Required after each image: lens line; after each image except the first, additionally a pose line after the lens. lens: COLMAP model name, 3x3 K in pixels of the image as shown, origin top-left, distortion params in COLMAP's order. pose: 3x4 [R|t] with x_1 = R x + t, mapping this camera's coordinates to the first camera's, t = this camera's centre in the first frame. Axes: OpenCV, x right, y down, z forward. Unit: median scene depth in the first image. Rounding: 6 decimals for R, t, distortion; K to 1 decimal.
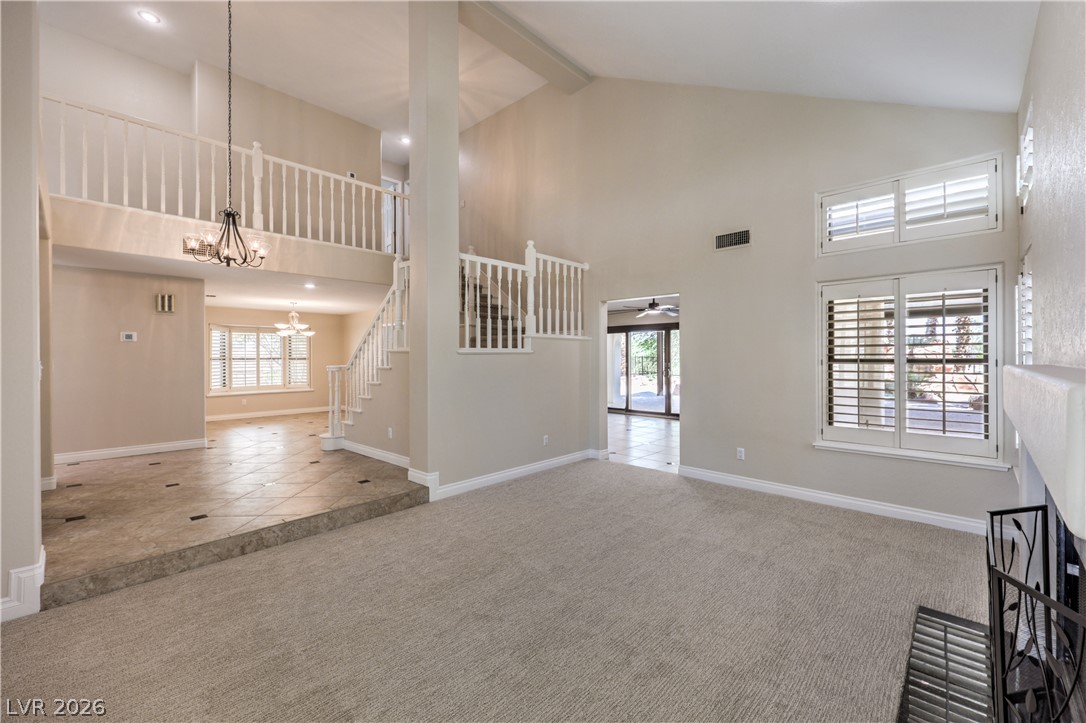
lens RADIAL K [[448.9, 0, 561.9], [0, 448.9, 356.8], [0, 0, 1]] dist [-0.000730, -0.000475]
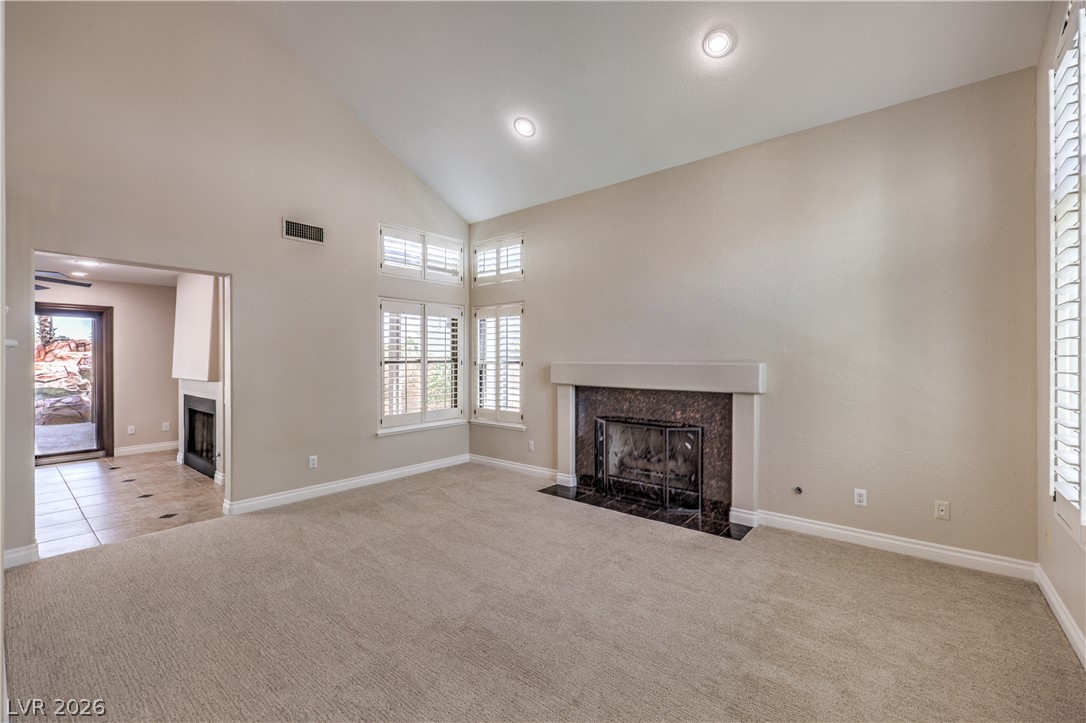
lens RADIAL K [[448.9, 0, 547.0], [0, 448.9, 356.8], [0, 0, 1]] dist [-0.000730, -0.000475]
pose [[-0.063988, 0.004598, 0.997940, -0.674996], [0.000082, 0.999989, -0.004602, -0.000222], [-0.997951, -0.000212, -0.063987, 0.667675]]
